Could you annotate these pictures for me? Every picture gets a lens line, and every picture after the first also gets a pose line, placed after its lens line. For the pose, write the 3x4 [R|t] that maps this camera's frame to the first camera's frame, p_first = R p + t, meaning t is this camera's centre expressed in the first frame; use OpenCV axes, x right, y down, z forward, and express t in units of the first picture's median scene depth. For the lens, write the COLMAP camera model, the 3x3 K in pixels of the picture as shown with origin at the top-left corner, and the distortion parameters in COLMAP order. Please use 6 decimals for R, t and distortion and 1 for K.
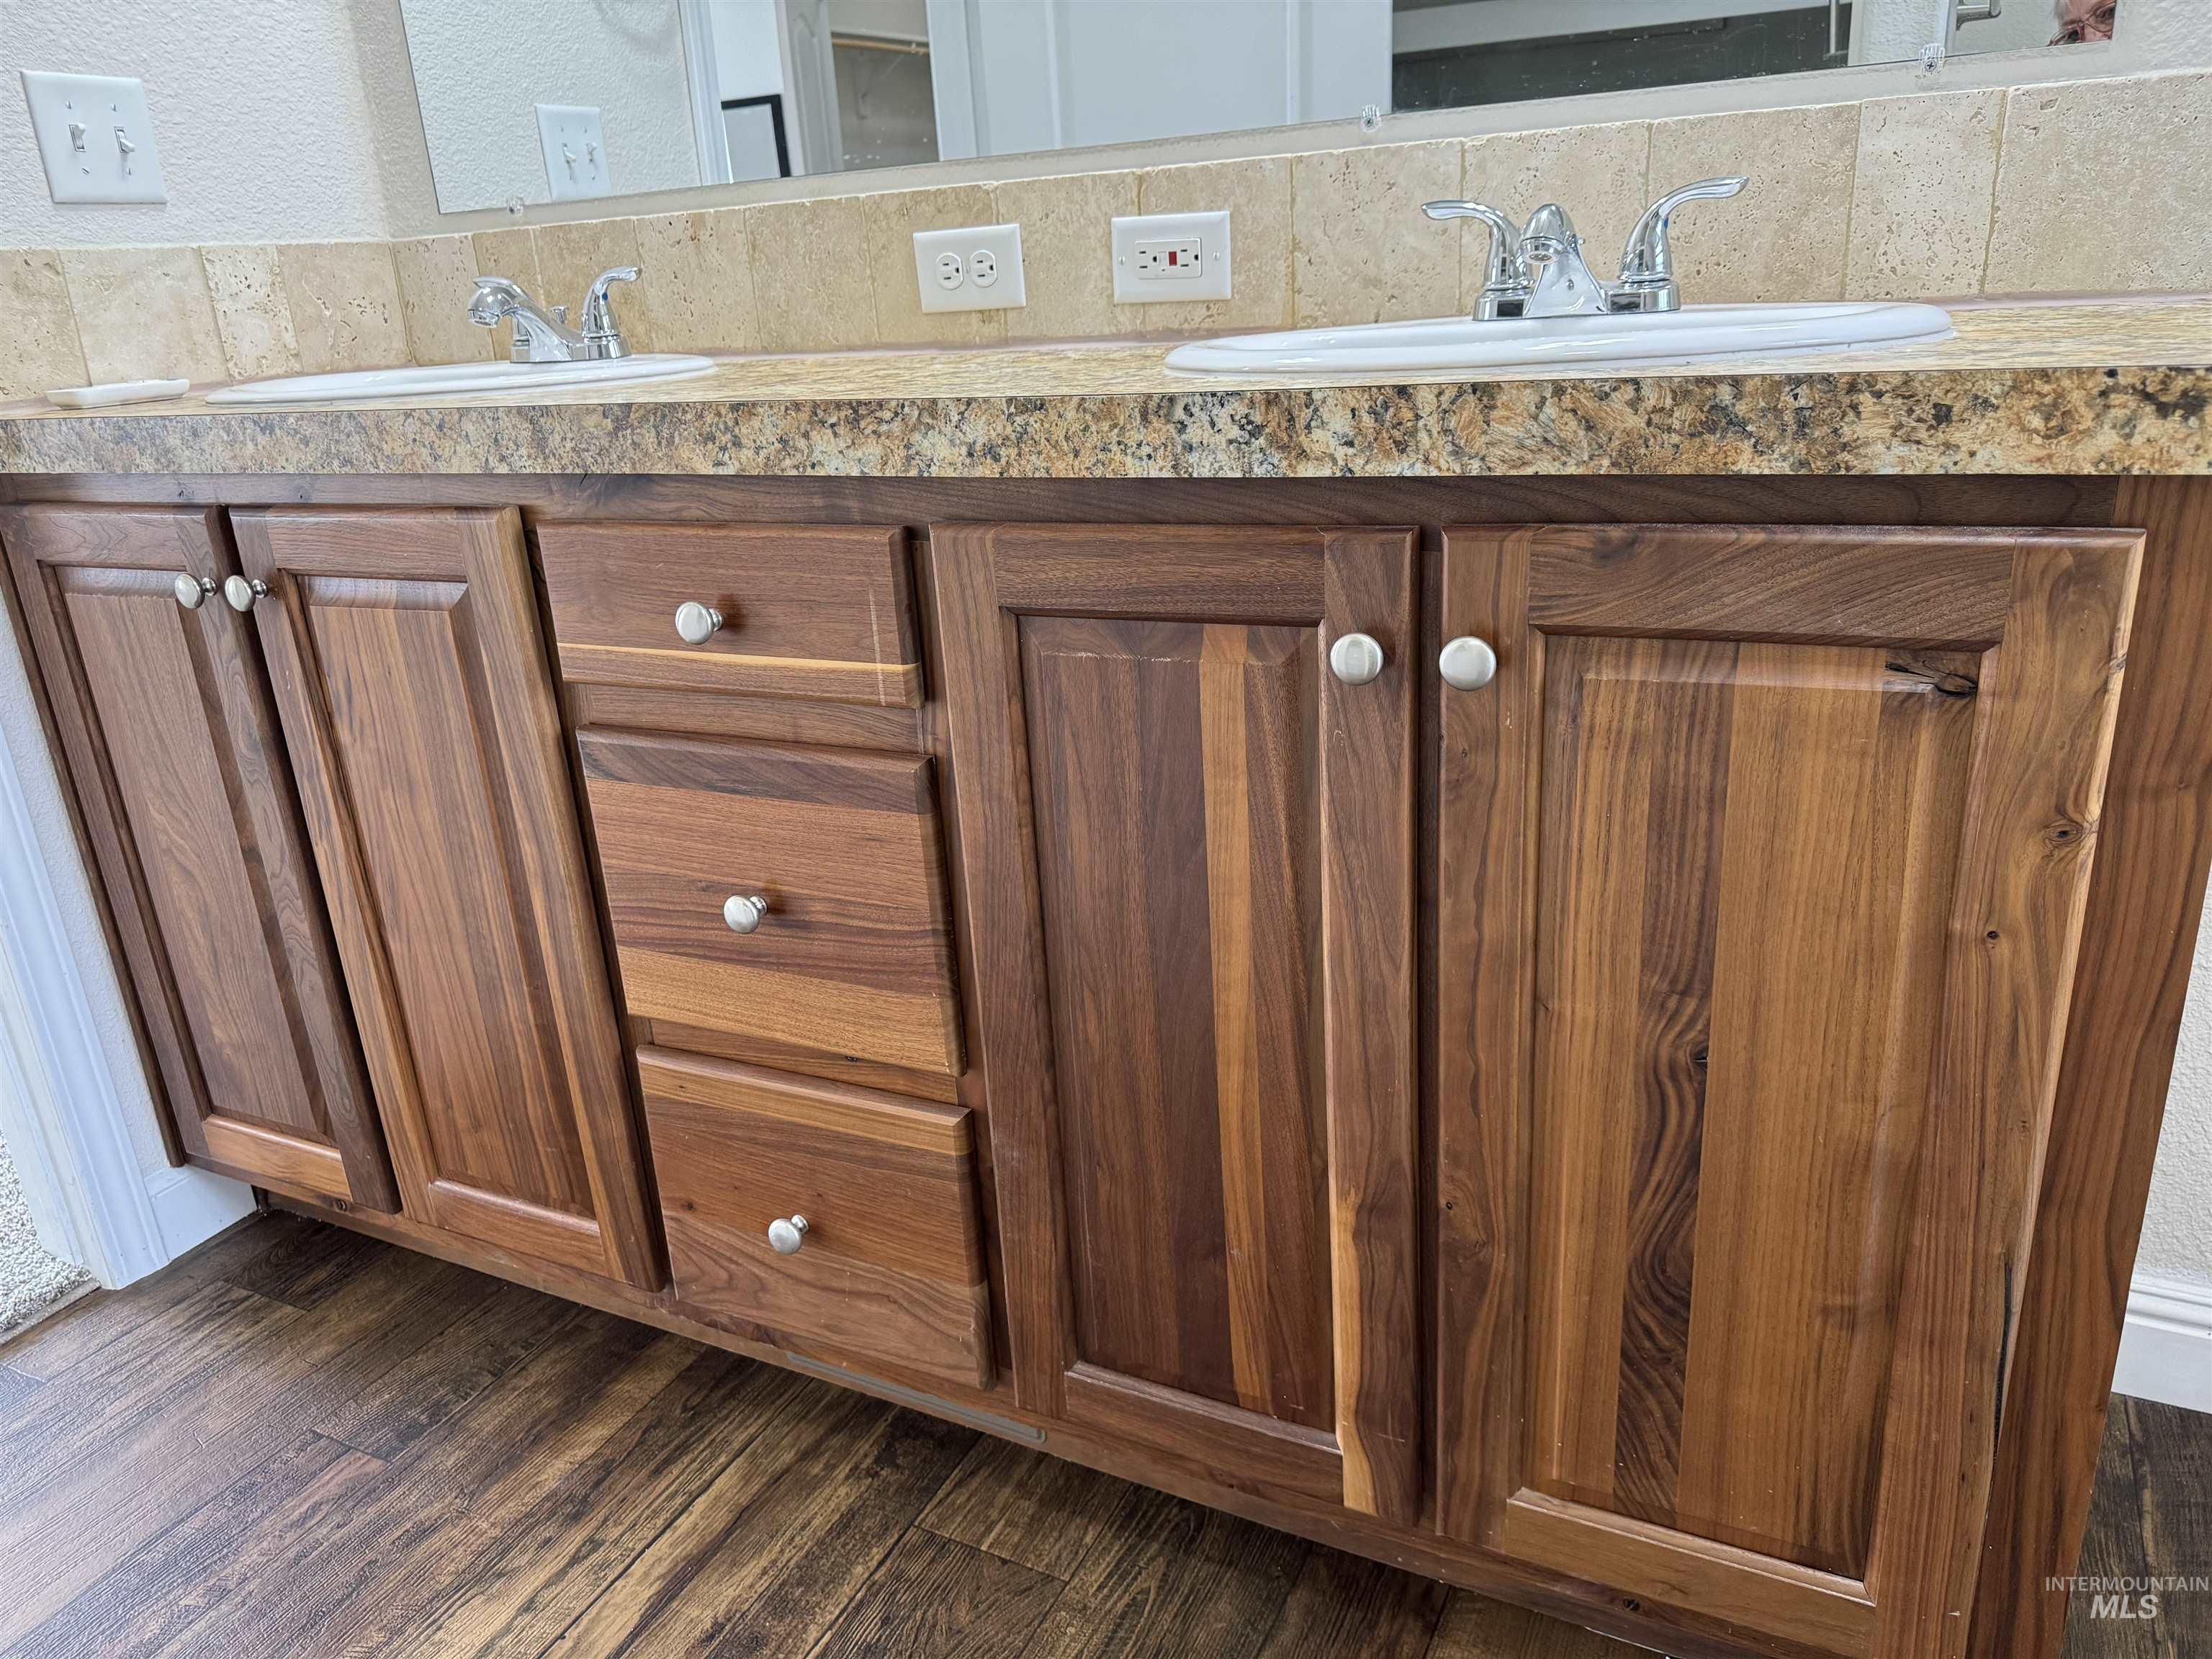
lens RADIAL K [[1553.8, 0, 1150.0], [0, 1553.8, 842.5], [0, 0, 1]] dist [0.046050, -0.058927]
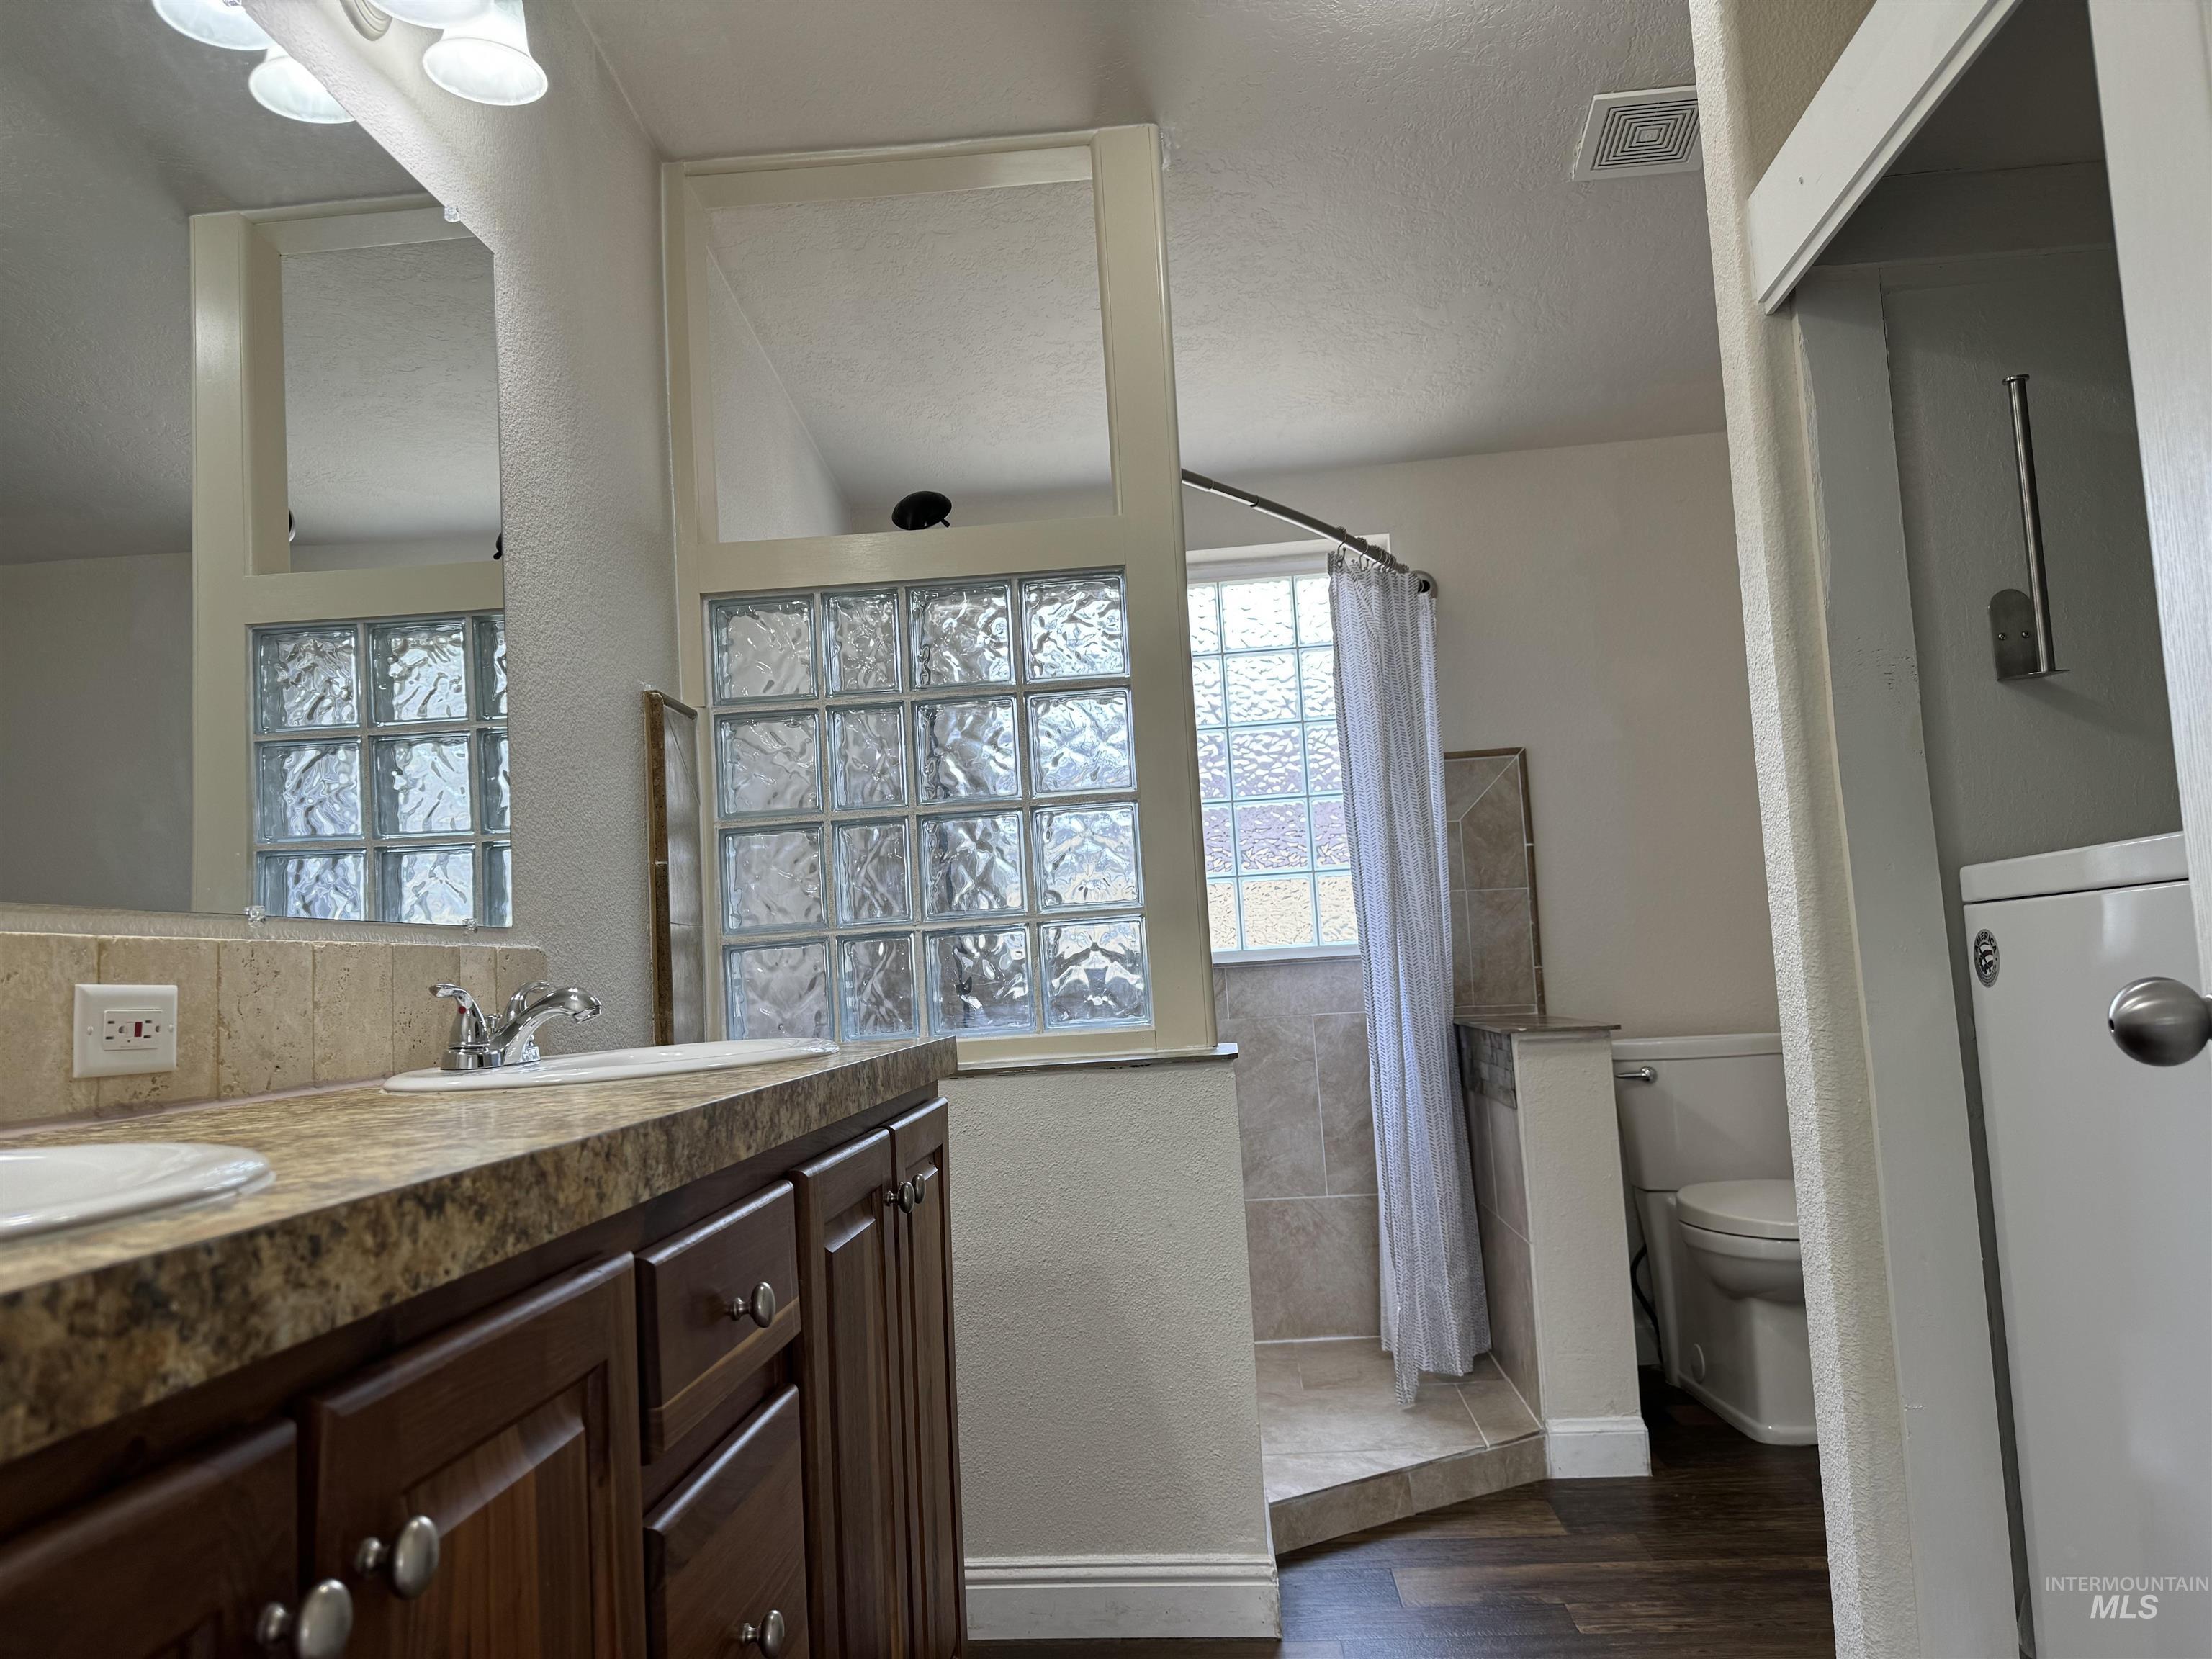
lens RADIAL K [[1553.8, 0, 1102.2], [0, 1553.8, 834.0], [0, 0, 1]] dist [0.046050, -0.058927]
pose [[-0.357184, 0.159397, 0.920333, -1.092317], [0.392438, 0.919752, -0.006990, -0.263149], [-0.847592, 0.358677, -0.391074, 0.878215]]
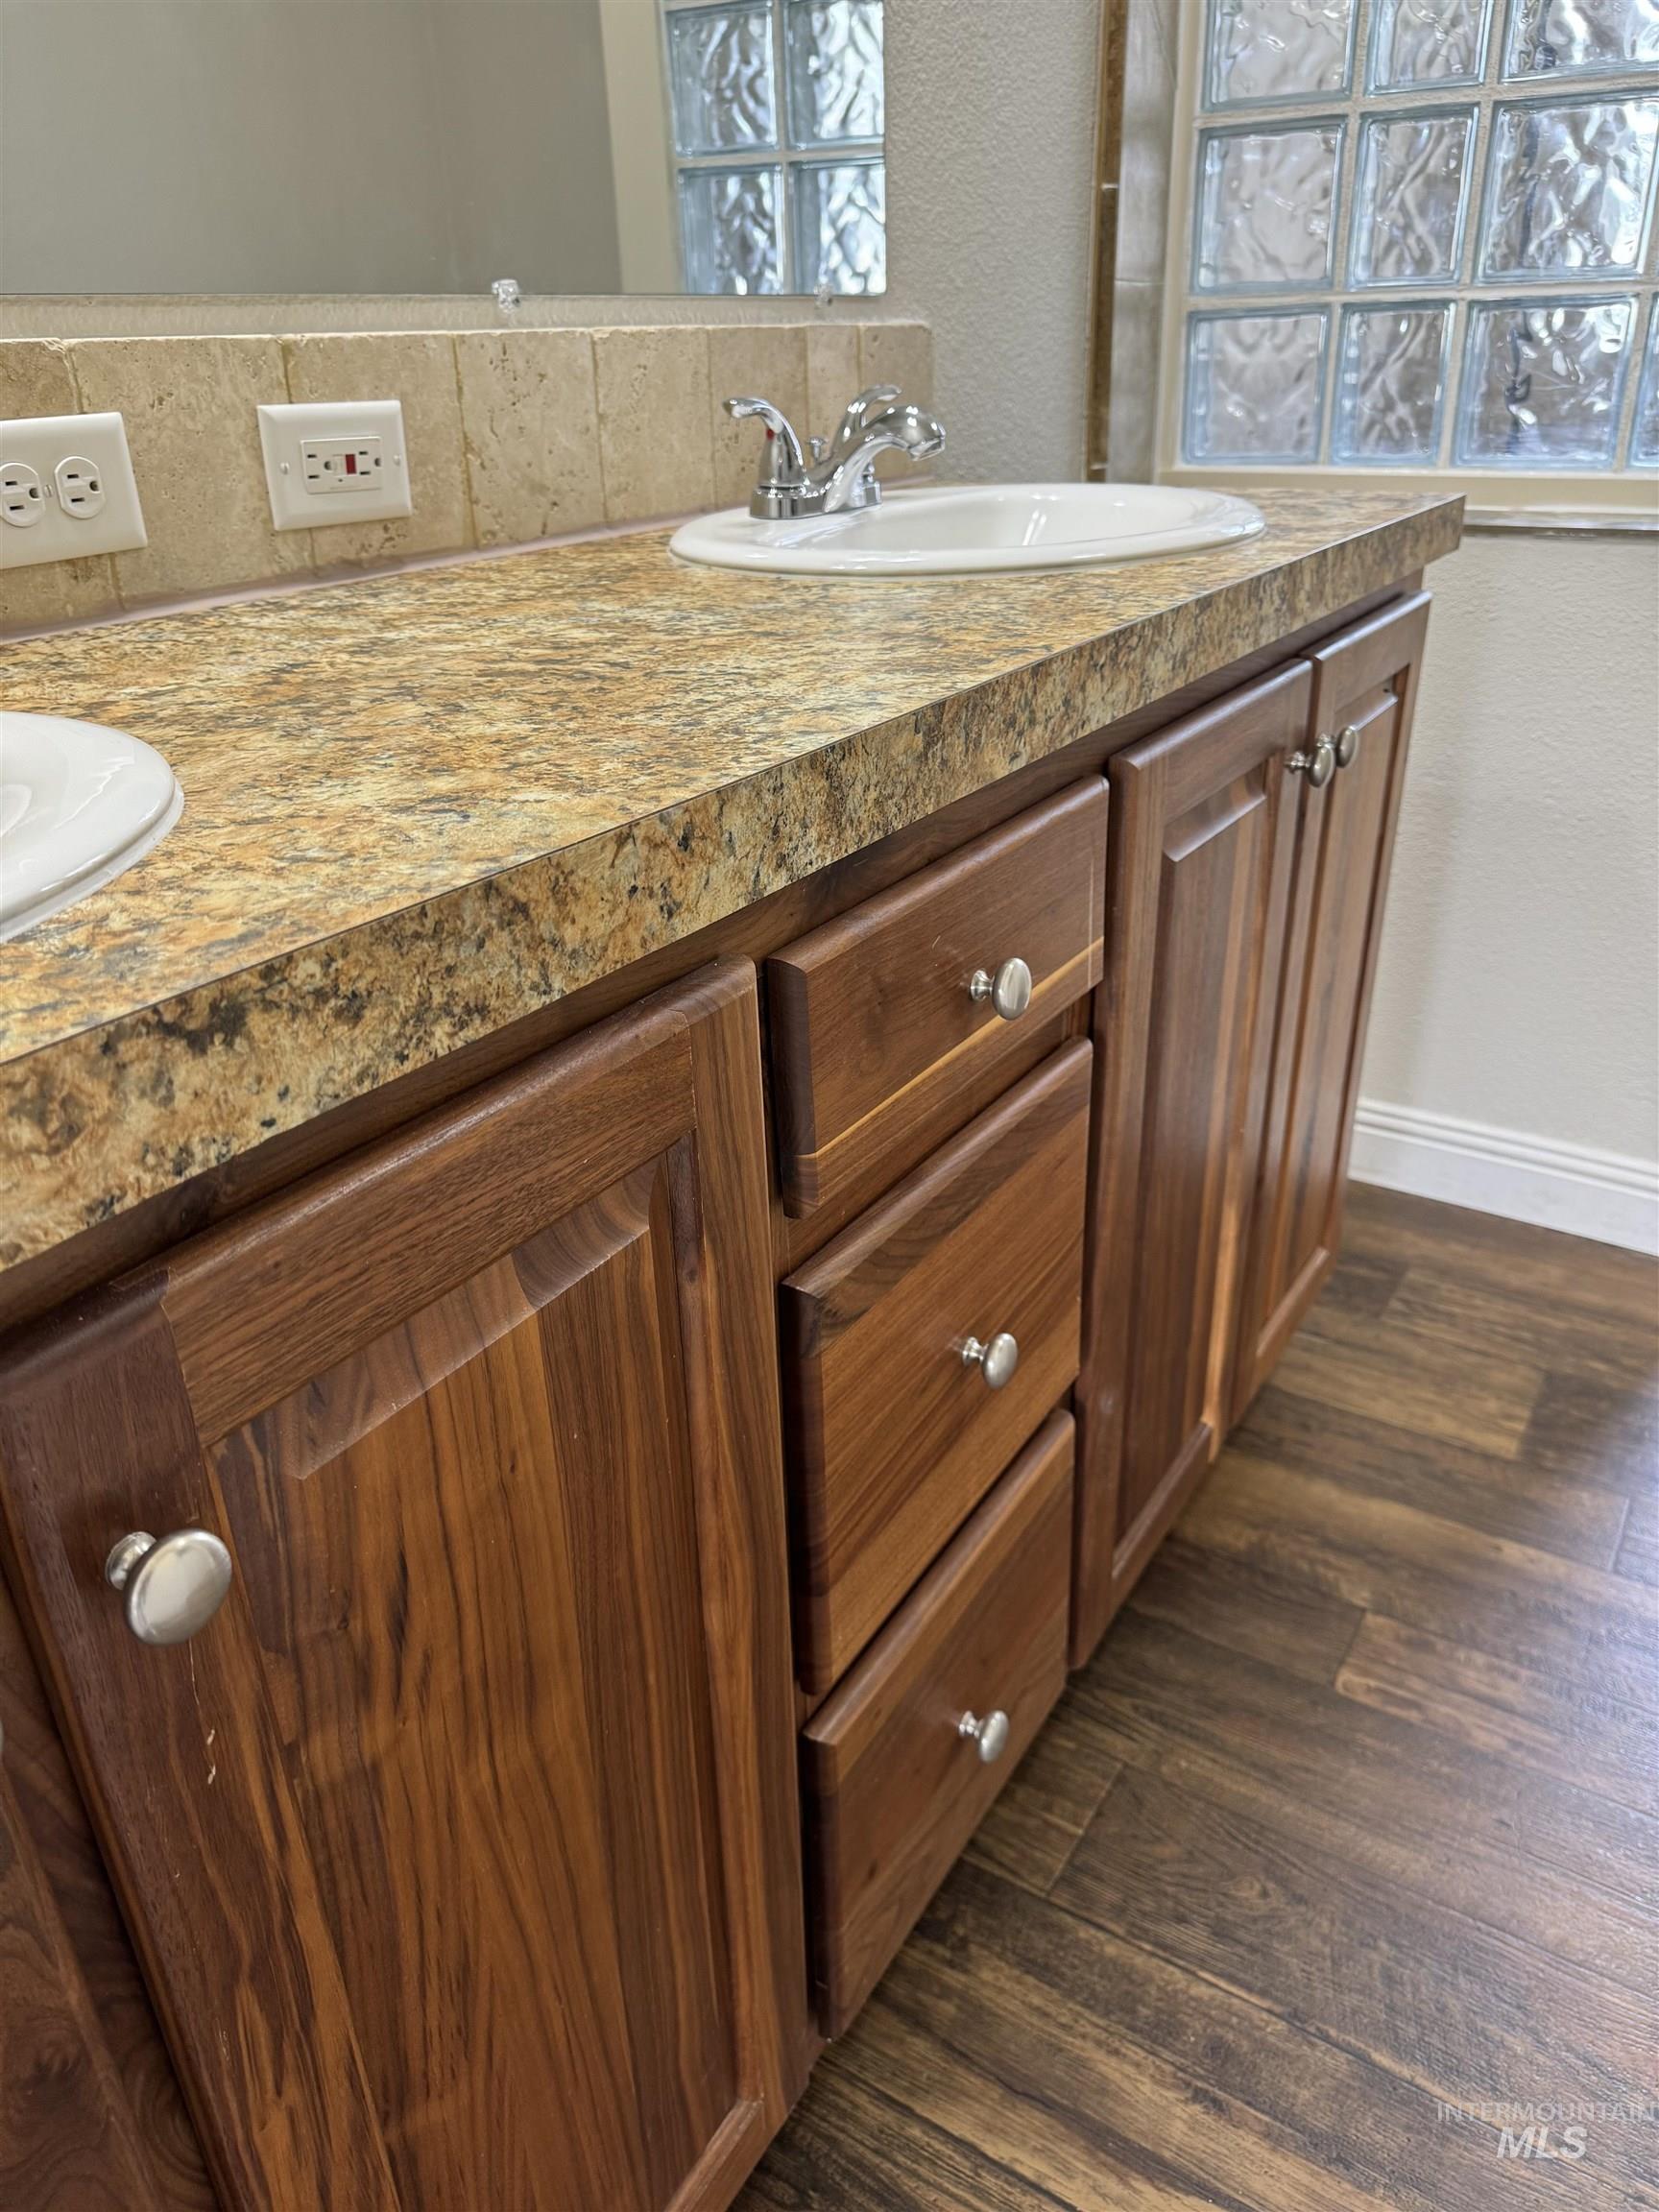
lens RADIAL K [[1553.8, 0, 812.2], [0, 1553.8, 1091.1], [0, 0, 1]] dist [0.046050, -0.058927]
pose [[0.131406, -0.382543, 0.914545, -0.771327], [0.358203, 0.878536, 0.316013, -0.282750], [-0.924350, 0.286067, 0.252473, 0.731537]]
